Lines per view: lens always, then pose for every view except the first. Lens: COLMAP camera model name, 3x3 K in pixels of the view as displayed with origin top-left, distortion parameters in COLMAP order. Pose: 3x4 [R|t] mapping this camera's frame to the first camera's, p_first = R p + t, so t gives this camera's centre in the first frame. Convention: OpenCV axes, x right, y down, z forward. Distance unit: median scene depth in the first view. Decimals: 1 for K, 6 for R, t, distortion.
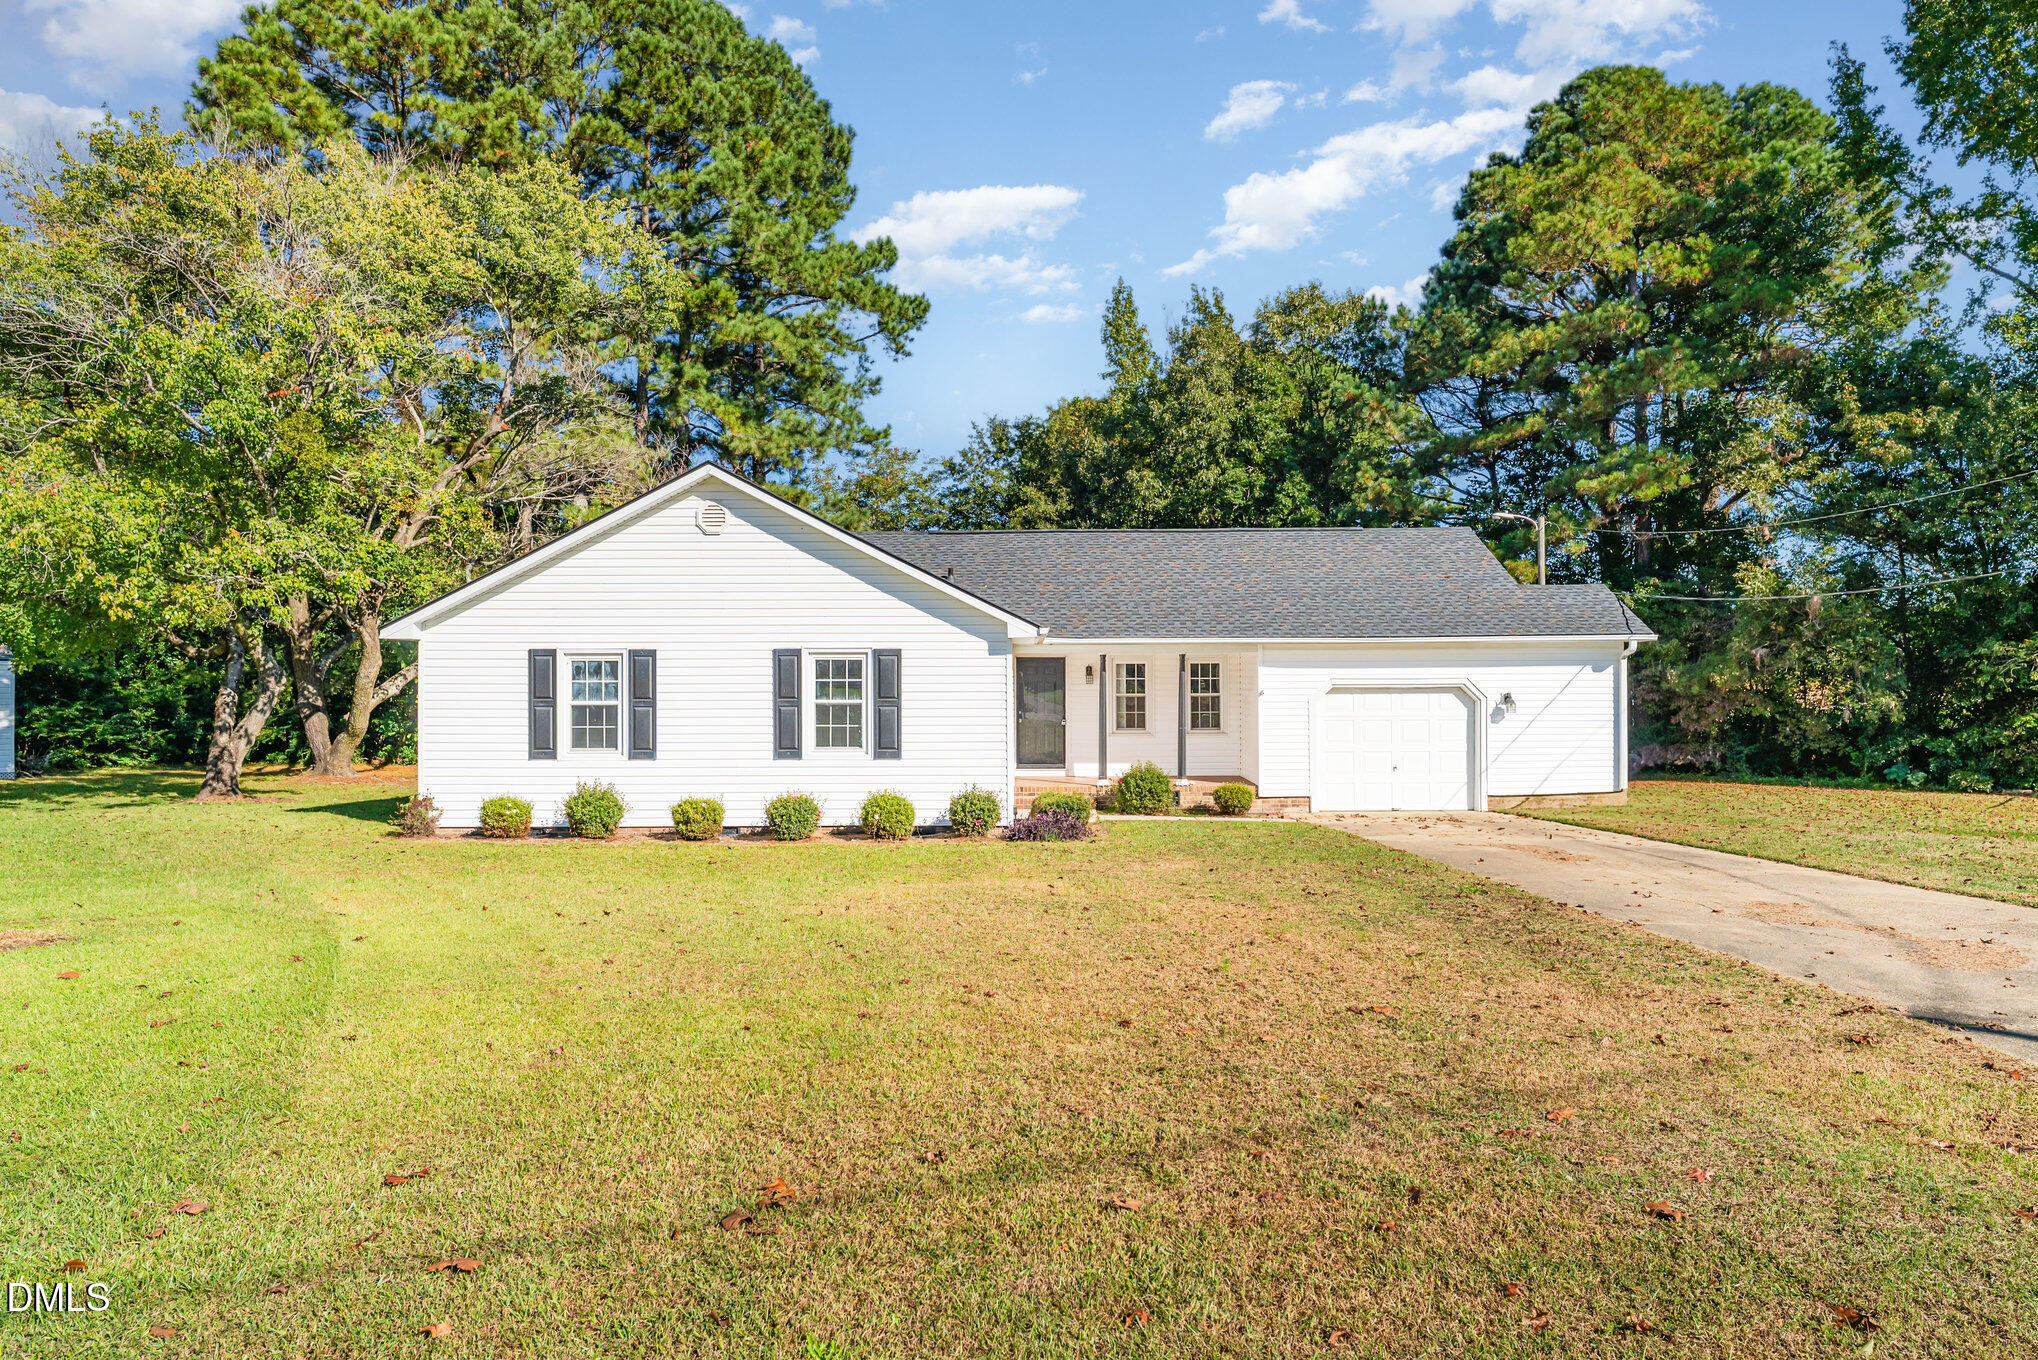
lens RADIAL K [[911.0, 0, 1011.6], [0, 911.0, 672.9], [0, 0, 1]] dist [0.001383, 0.000654]
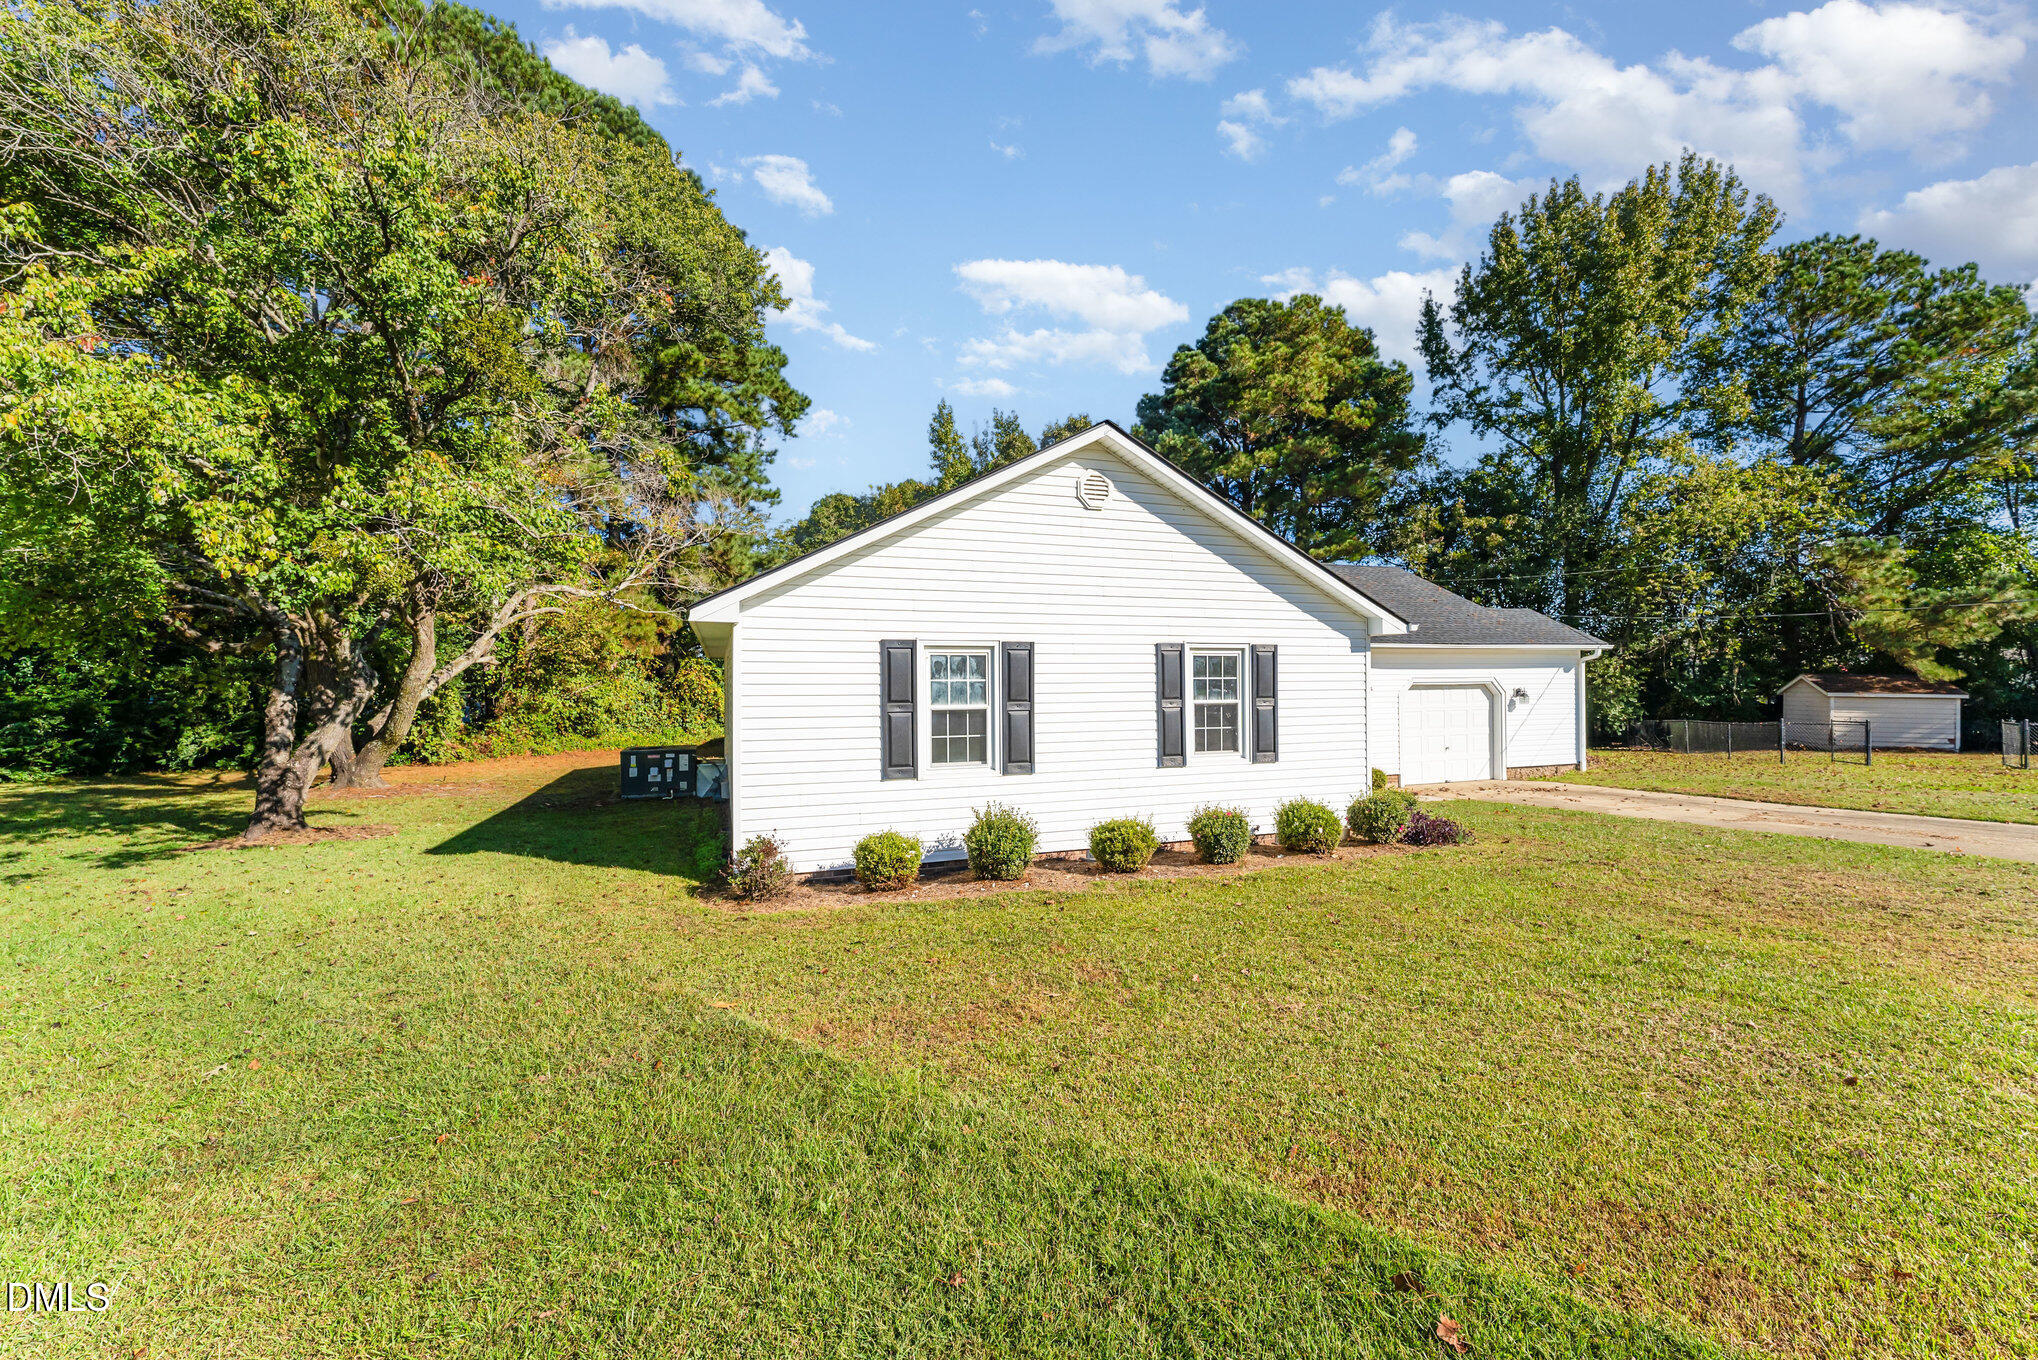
lens RADIAL K [[638.1, 0, 1025.9], [0, 638.1, 677.2], [0, 0, 1]] dist [0.000331, -0.000006]
pose [[0.966655, -0.002053, 0.256072, -0.364070], [0.002174, 0.999998, -0.000188, 0.004373], [-0.256071, 0.000738, 0.966658, 0.289731]]
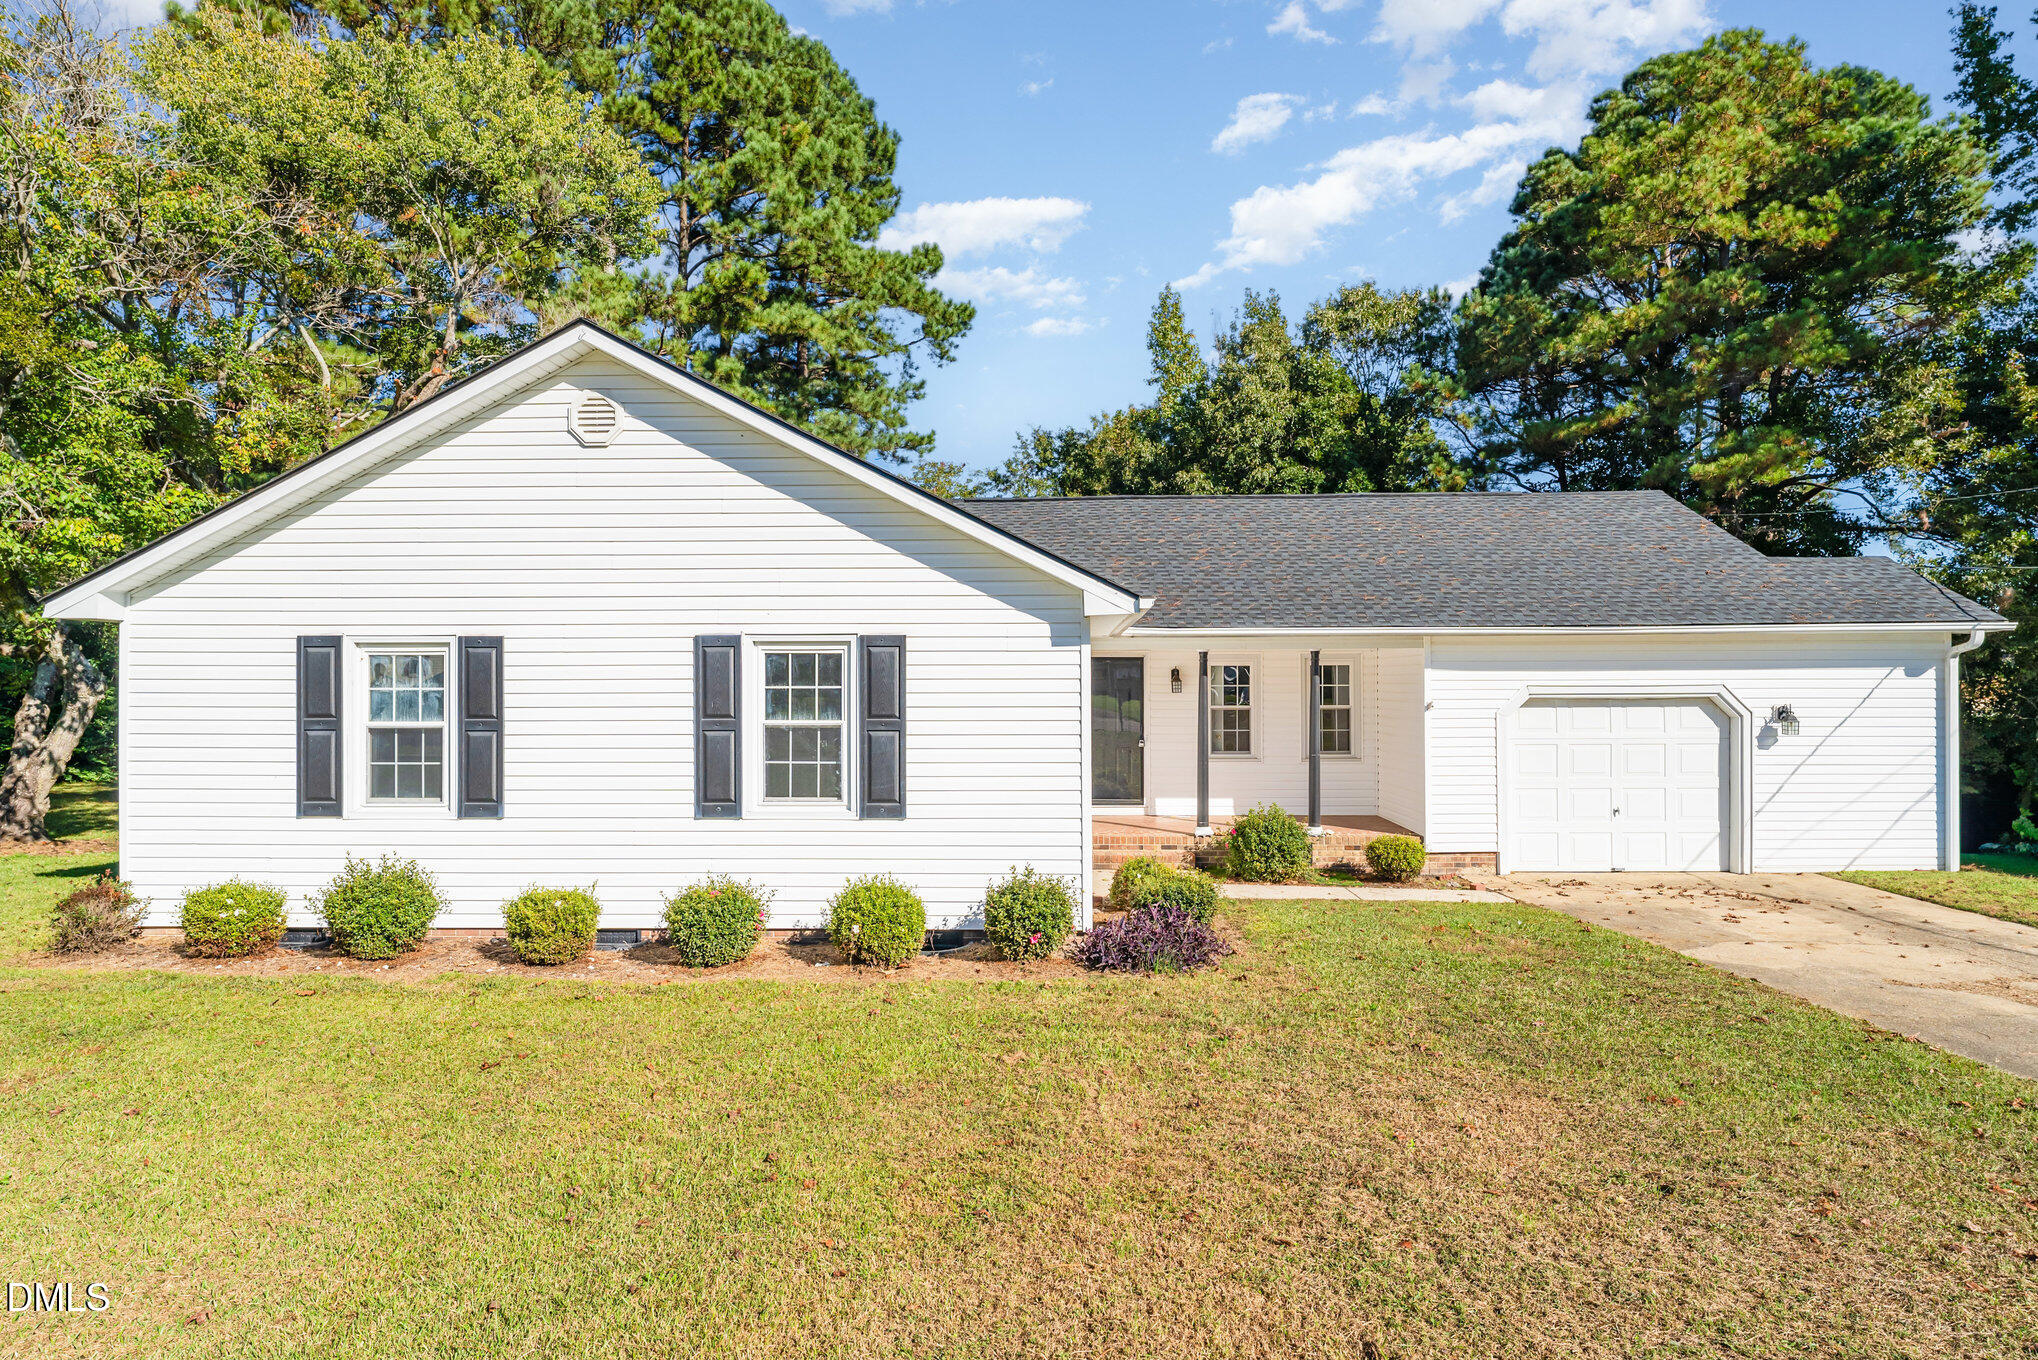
lens RADIAL K [[900.0, 0, 1019.0], [0, 900.0, 680.0], [0, 0, 1]] dist [0.000419, -0.000078]
pose [[0.999148, 0.000323, -0.041259, -0.014891], [-0.000329, 1.000000, -0.000131, 0.002091], [0.041259, 0.000145, 0.999148, 0.276586]]
